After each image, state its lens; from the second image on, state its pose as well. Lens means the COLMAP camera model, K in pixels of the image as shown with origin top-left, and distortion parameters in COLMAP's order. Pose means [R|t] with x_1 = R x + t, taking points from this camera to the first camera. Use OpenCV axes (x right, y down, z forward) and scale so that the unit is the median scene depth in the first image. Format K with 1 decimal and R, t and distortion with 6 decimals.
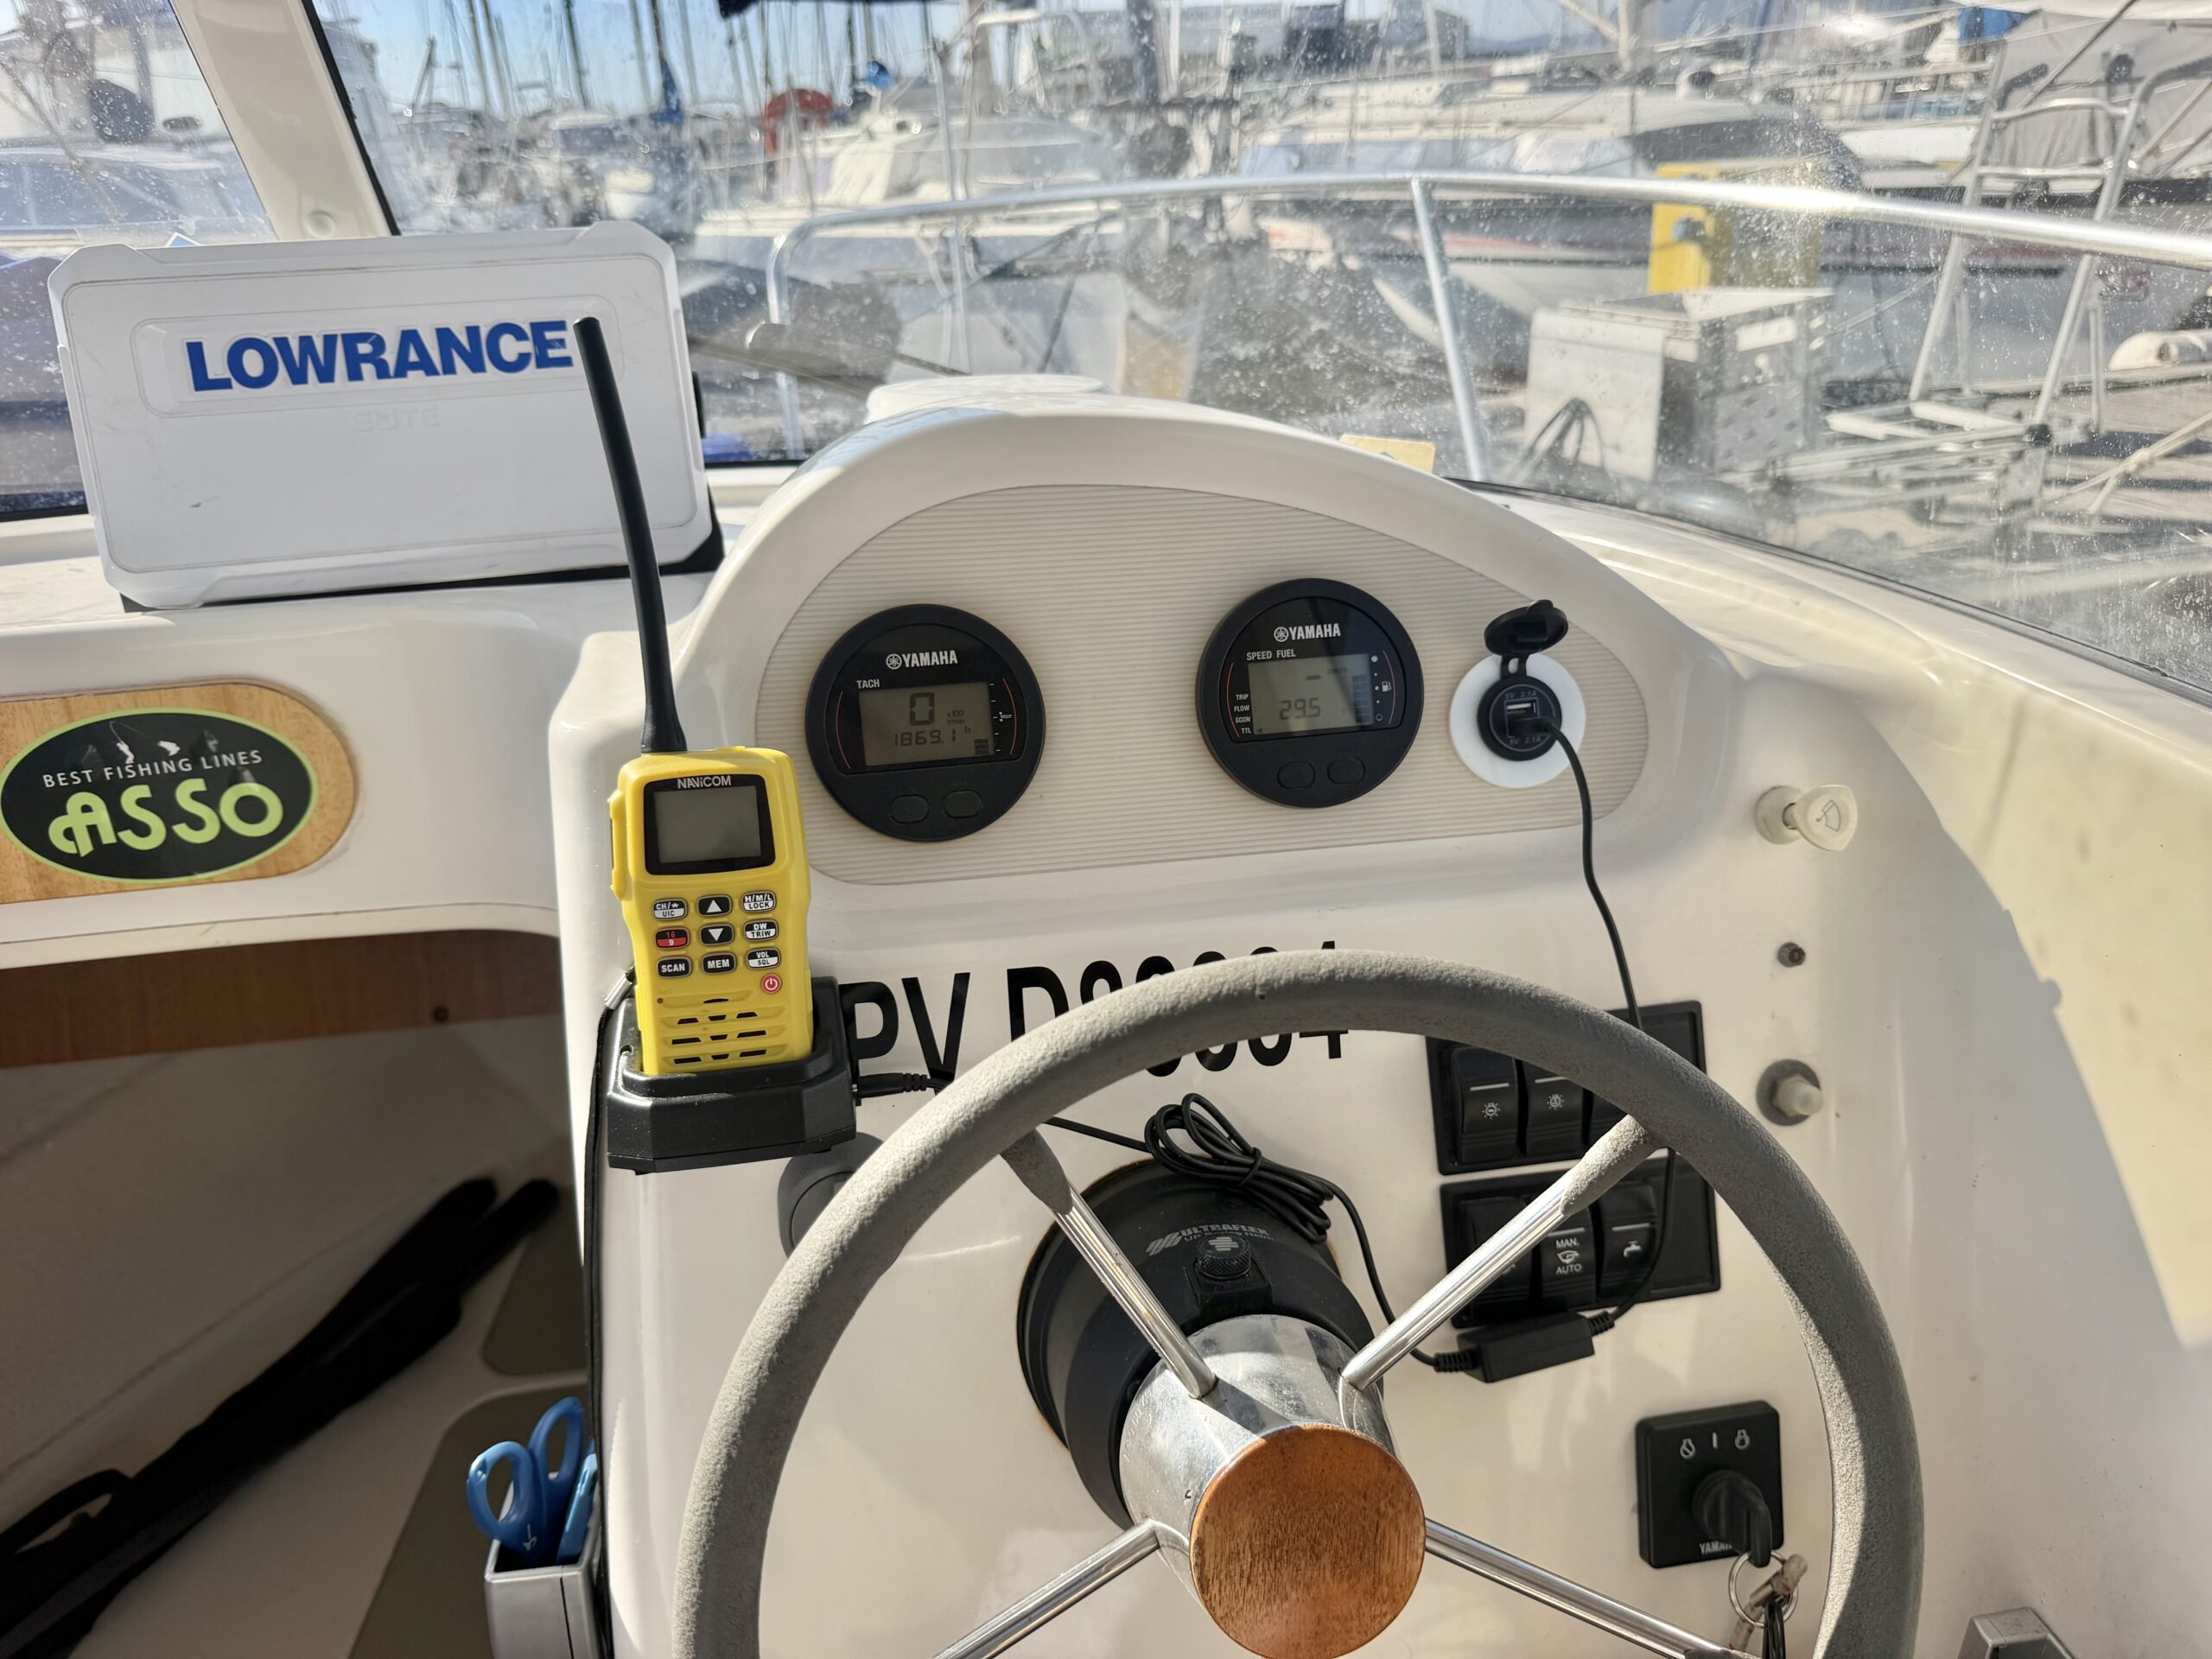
lens RADIAL K [[1567.3, 0, 1106.0], [0, 1567.3, 829.5], [0, 0, 1]] dist [0.047286, -0.002493]
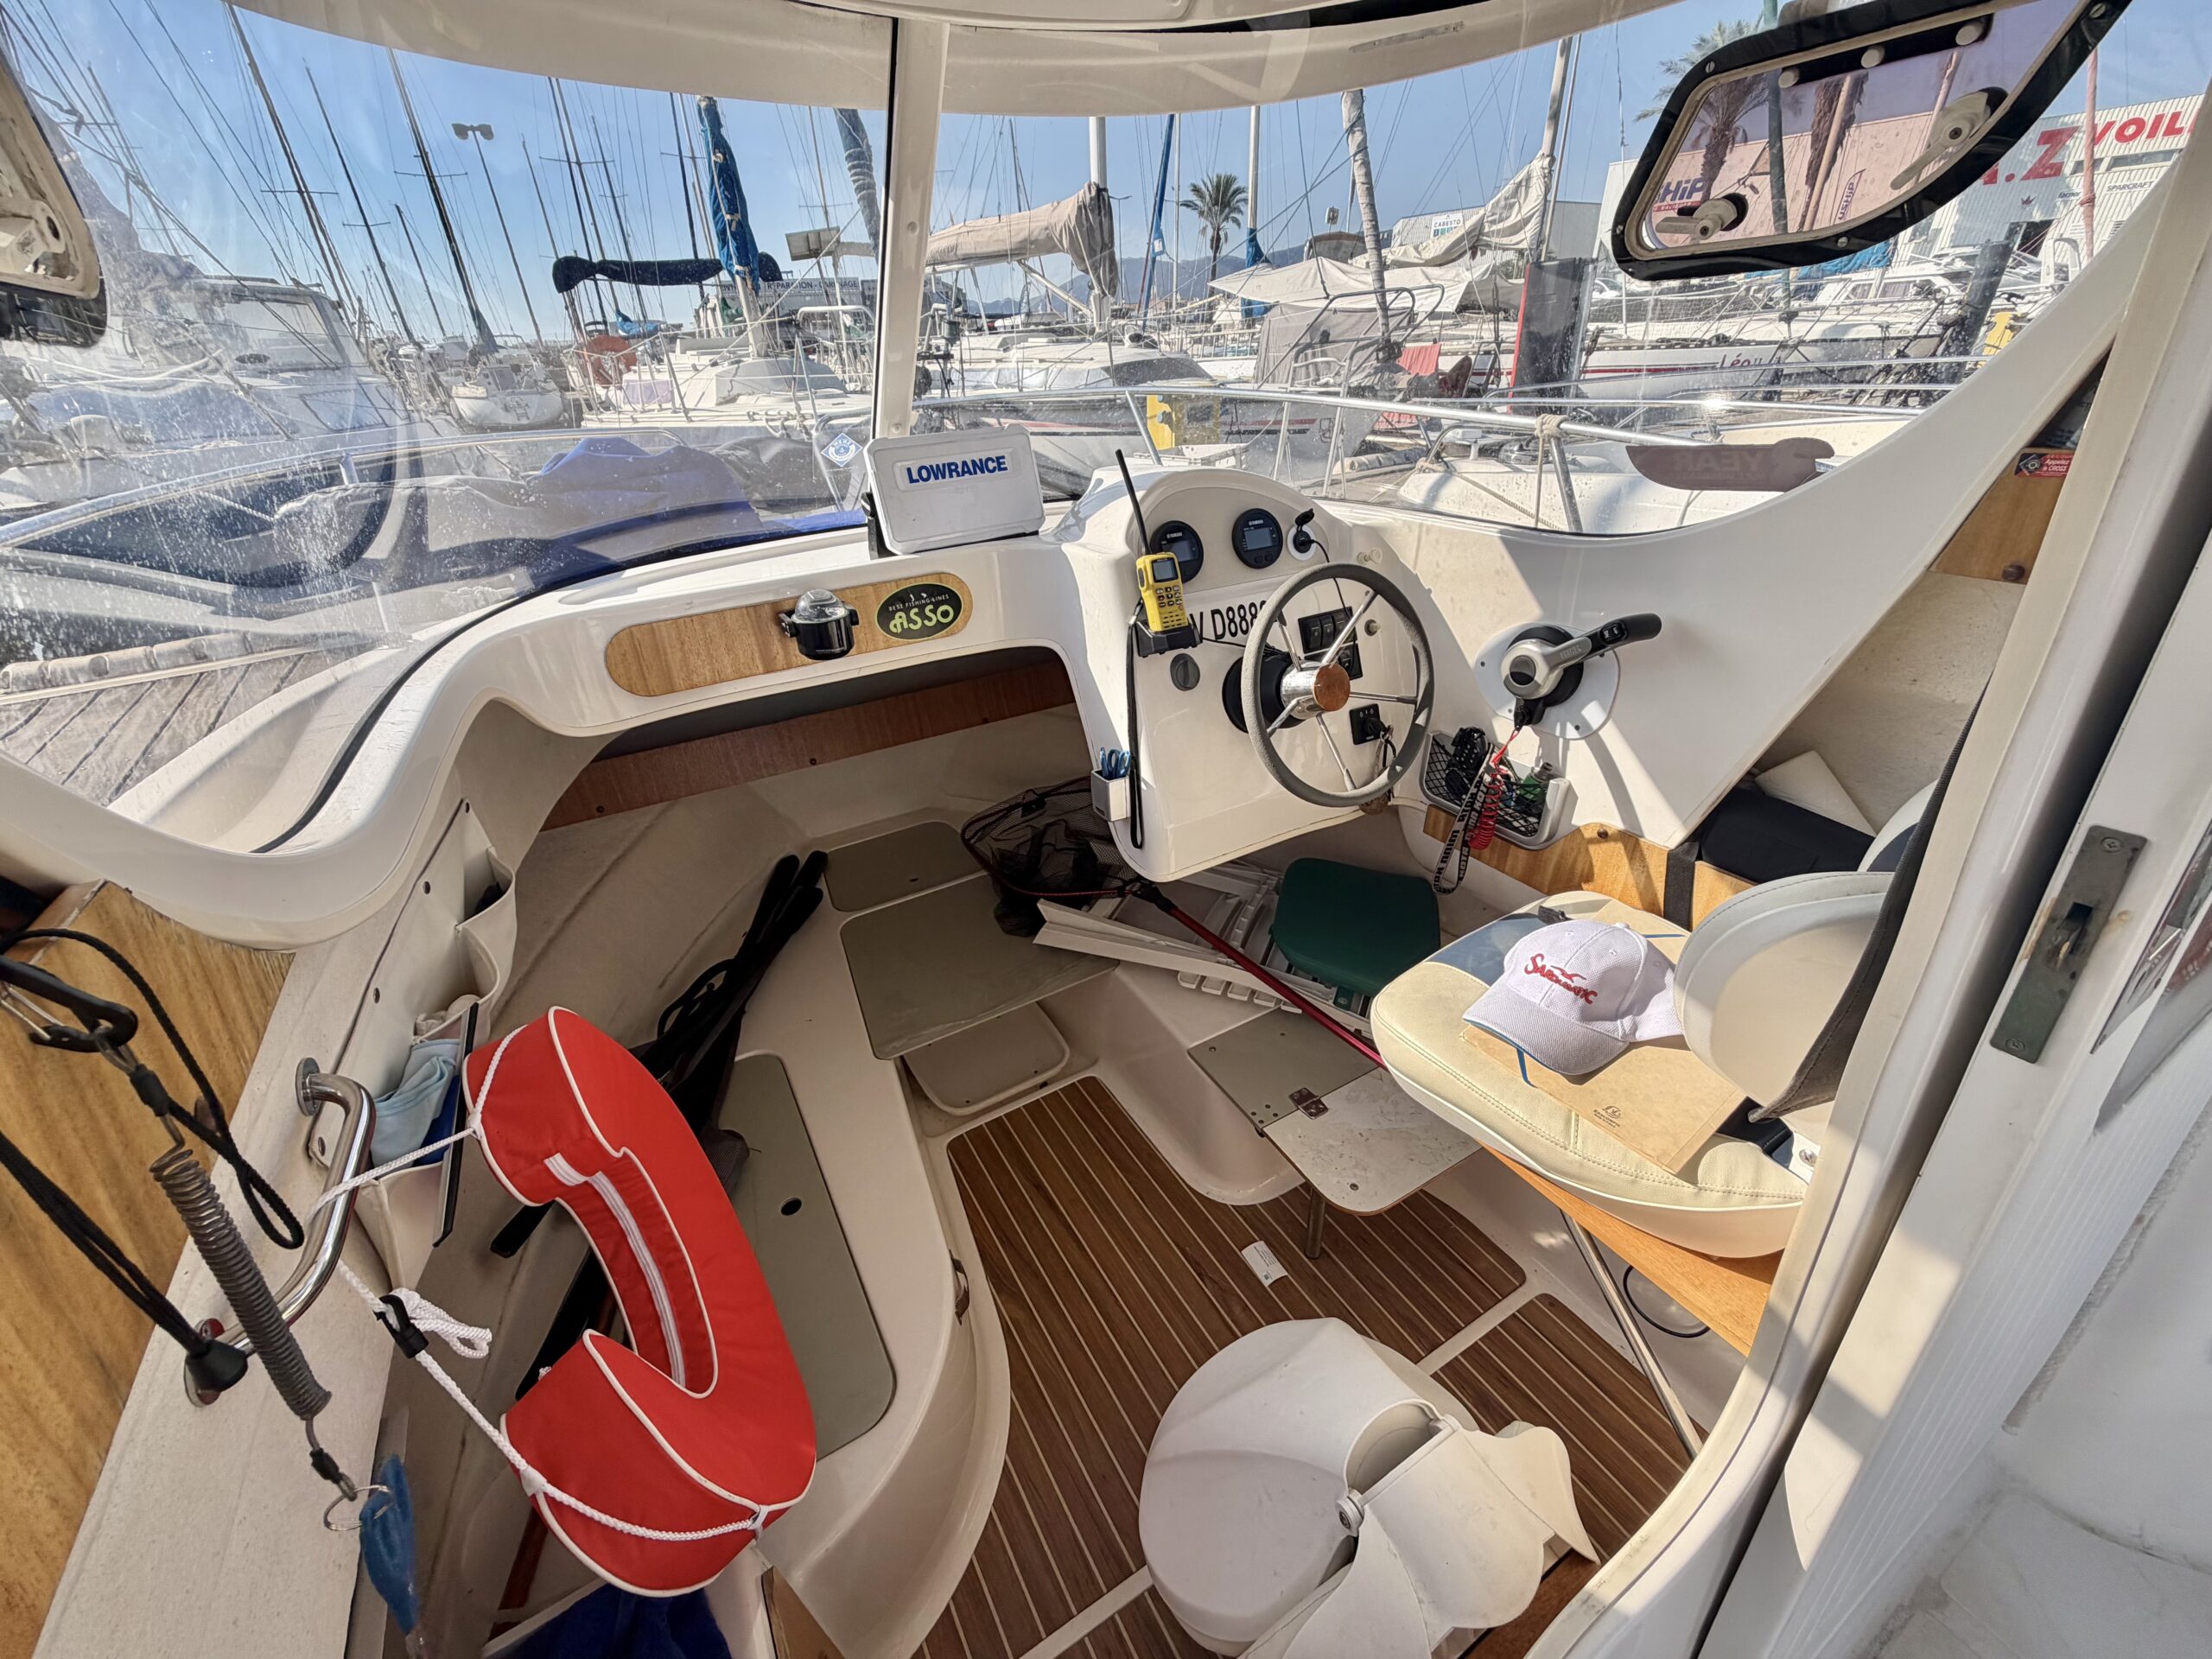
lens RADIAL K [[858.3, 0, 1106.0], [0, 858.3, 829.5], [0, 0, 1]] dist [0.056985, -0.000113]
pose [[0.944732, -0.166735, 0.282279, -0.801050], [0.144301, 0.984606, 0.098636, 0.298352], [-0.294380, -0.052452, 0.954248, -0.830816]]
